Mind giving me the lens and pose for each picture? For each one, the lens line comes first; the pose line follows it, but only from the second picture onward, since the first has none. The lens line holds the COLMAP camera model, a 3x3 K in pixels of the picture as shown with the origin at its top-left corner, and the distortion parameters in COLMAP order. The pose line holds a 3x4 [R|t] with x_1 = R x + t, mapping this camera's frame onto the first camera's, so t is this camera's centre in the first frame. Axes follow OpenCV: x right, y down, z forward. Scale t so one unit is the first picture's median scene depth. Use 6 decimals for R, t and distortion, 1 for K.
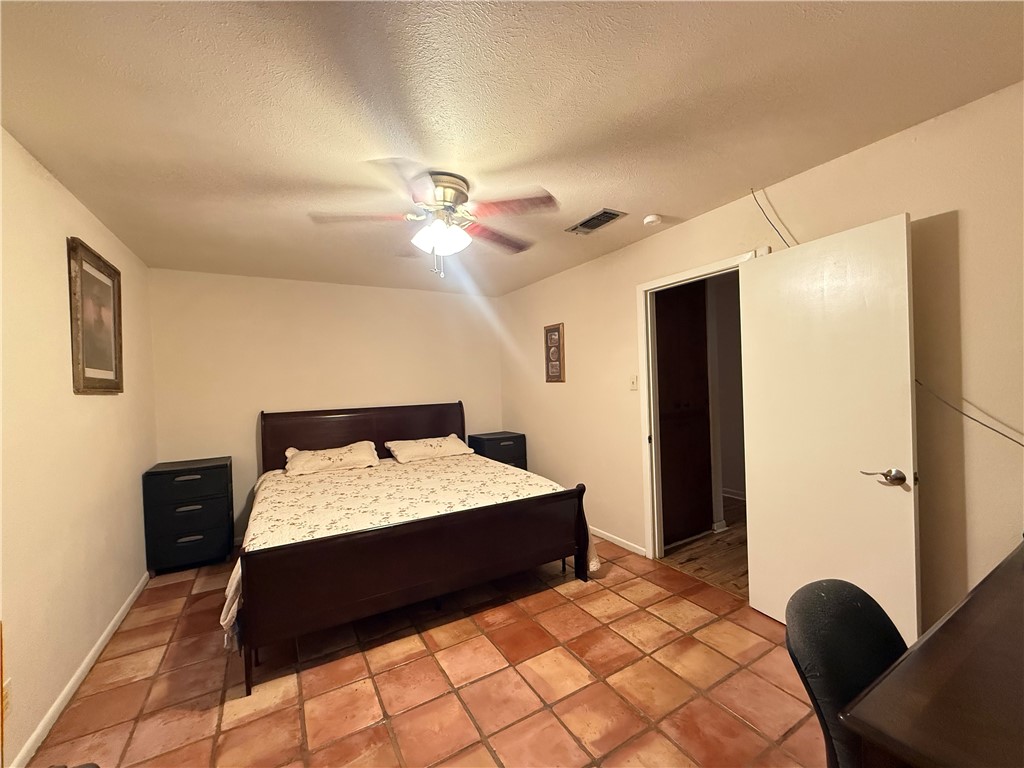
lens RADIAL K [[409.6, 0, 511.3], [0, 409.6, 385.2], [0, 0, 1]] dist [-0.001770, -0.000032]
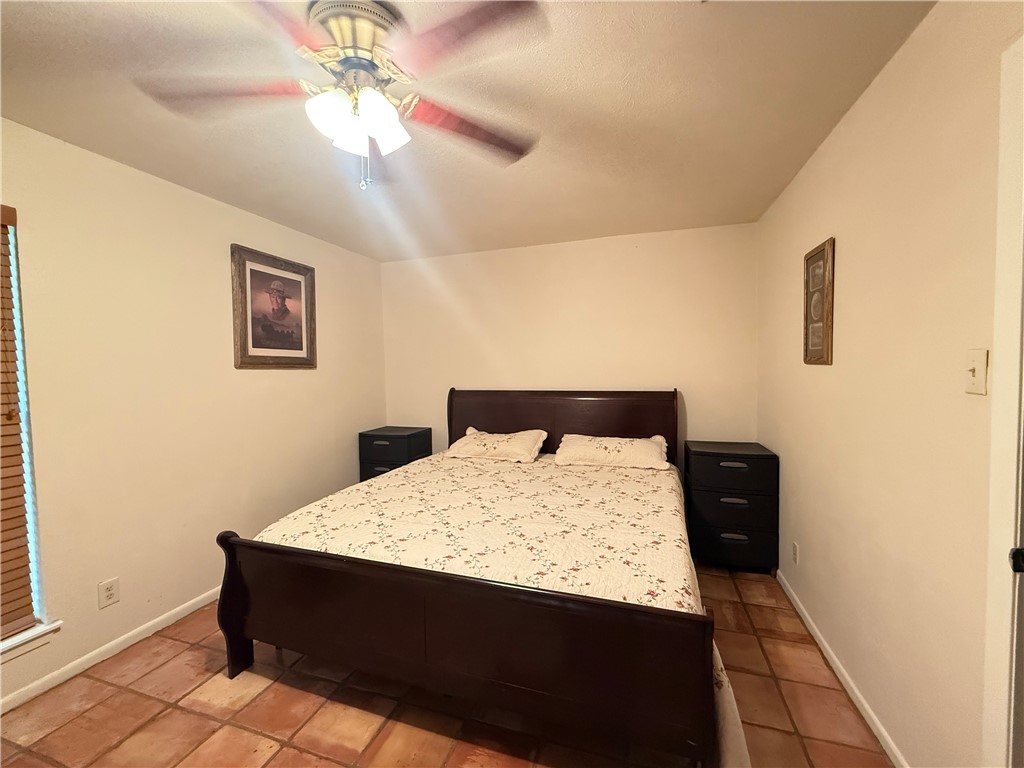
lens RADIAL K [[409.6, 0, 511.3], [0, 409.6, 385.2], [0, 0, 1]] dist [-0.001770, -0.000032]
pose [[0.667343, 0.055420, -0.742686, 0.342343], [-0.011734, 0.997886, 0.063920, -0.013851], [0.744658, -0.033942, 0.666582, 0.590274]]
